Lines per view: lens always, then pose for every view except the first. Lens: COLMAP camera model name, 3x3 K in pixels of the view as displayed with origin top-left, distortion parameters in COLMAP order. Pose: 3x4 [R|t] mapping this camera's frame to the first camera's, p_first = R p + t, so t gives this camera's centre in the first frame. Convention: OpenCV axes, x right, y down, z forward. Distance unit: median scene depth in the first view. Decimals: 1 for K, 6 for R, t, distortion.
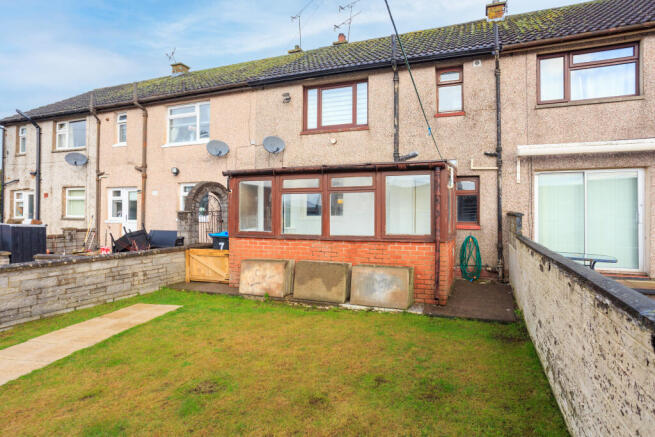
lens RADIAL K [[356.9, 0, 328.8], [0, 356.9, 209.7], [0, 0, 1]] dist [-0.053075, 0.045963]
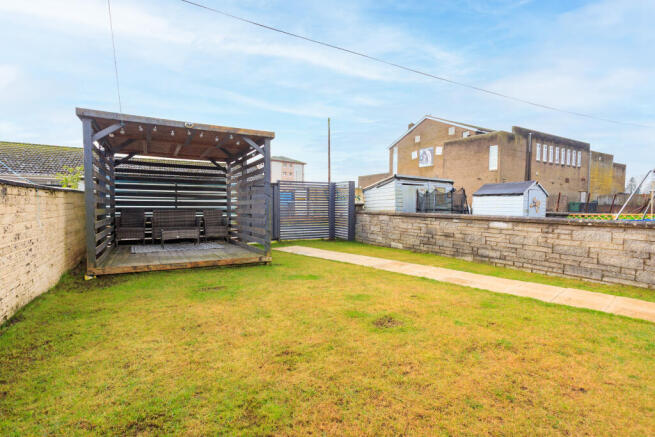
lens RADIAL K [[317.3, 0, 323.1], [0, 317.3, 219.2], [0, 0, 1]] dist [-0.042066, 0.029797]
pose [[-0.633566, 0.029468, -0.773127, 0.163936], [0.000508, 0.999290, 0.037673, 0.065356], [0.773688, 0.023476, -0.633131, 0.511740]]
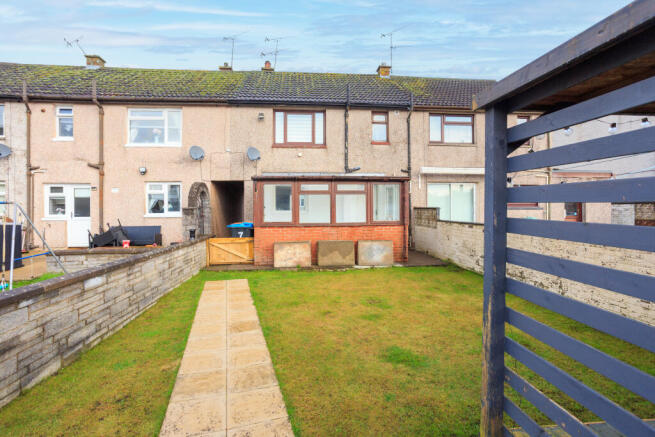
lens RADIAL K [[317.3, 0, 323.1], [0, 317.3, 219.2], [0, 0, 1]] dist [-0.042066, 0.029797]
pose [[0.898450, -0.020547, 0.438596, -0.469785], [0.002610, 0.999137, 0.041460, 0.000792], [-0.439069, -0.036105, 0.897728, -0.124740]]
